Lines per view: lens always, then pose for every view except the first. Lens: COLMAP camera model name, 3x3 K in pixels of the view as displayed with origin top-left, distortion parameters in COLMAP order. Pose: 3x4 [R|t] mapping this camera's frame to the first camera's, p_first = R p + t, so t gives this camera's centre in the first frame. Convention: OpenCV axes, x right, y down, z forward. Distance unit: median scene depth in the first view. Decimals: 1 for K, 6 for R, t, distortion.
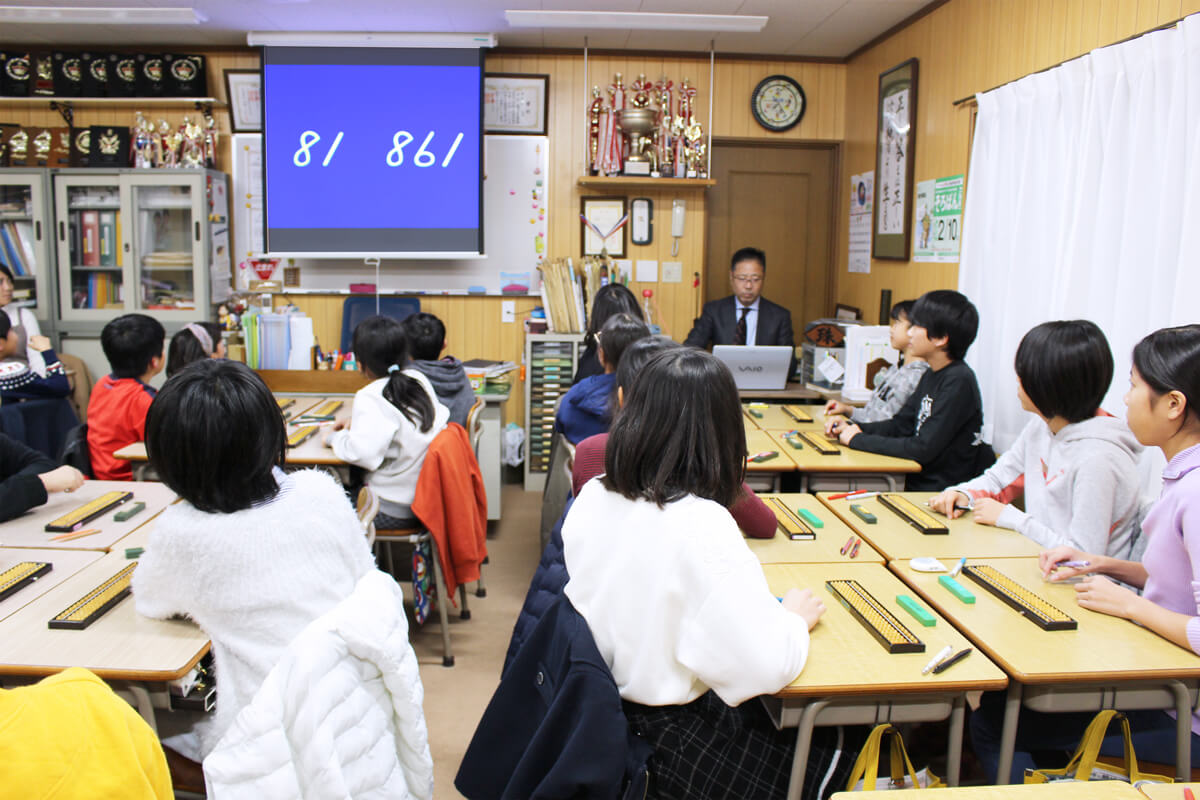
lens RADIAL K [[1272.9, 0, 600.0], [0, 1272.9, 400.0], [0, 0, 1]] dist [-0.164522, 0.162553]
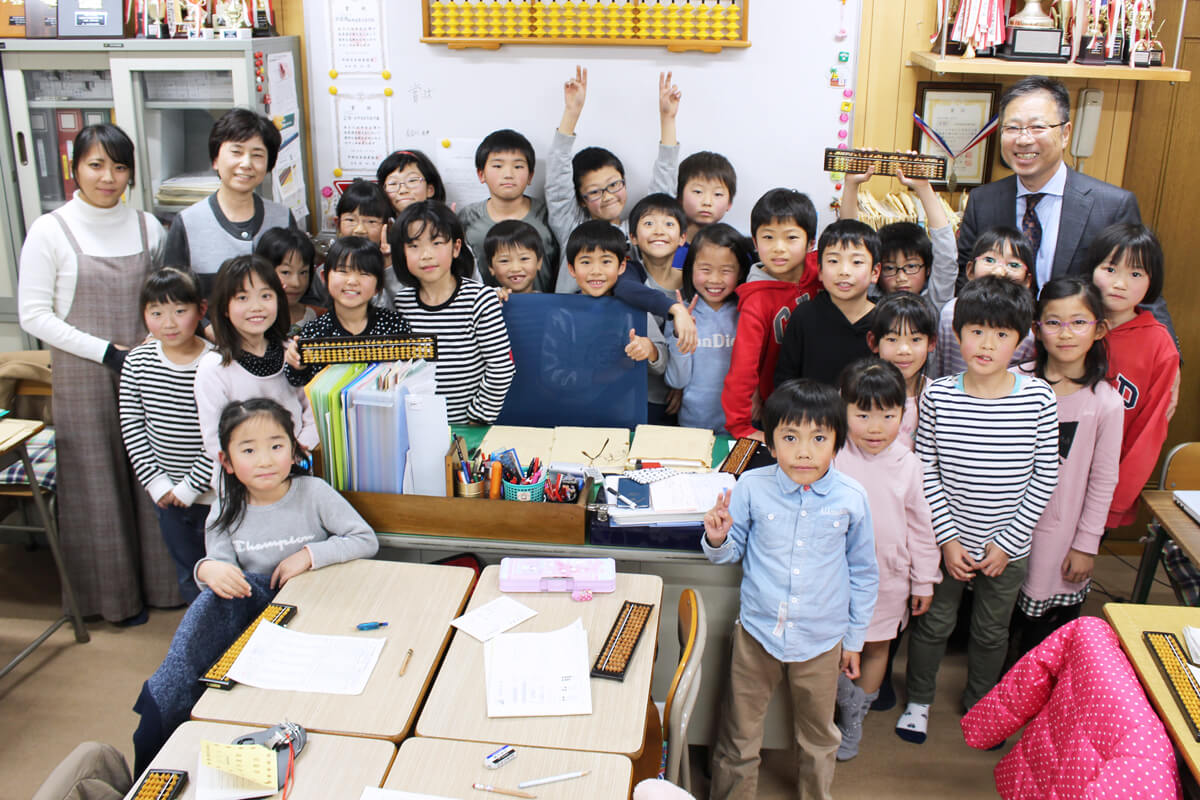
lens RADIAL K [[1272.9, 0, 600.0], [0, 1272.9, 400.0], [0, 0, 1]] dist [-0.164522, 0.162553]
pose [[0.994506, 0.026187, -0.101348, -0.100223], [-0.004331, 0.977668, 0.210112, -0.146545], [0.104587, -0.208518, 0.972410, 0.442650]]
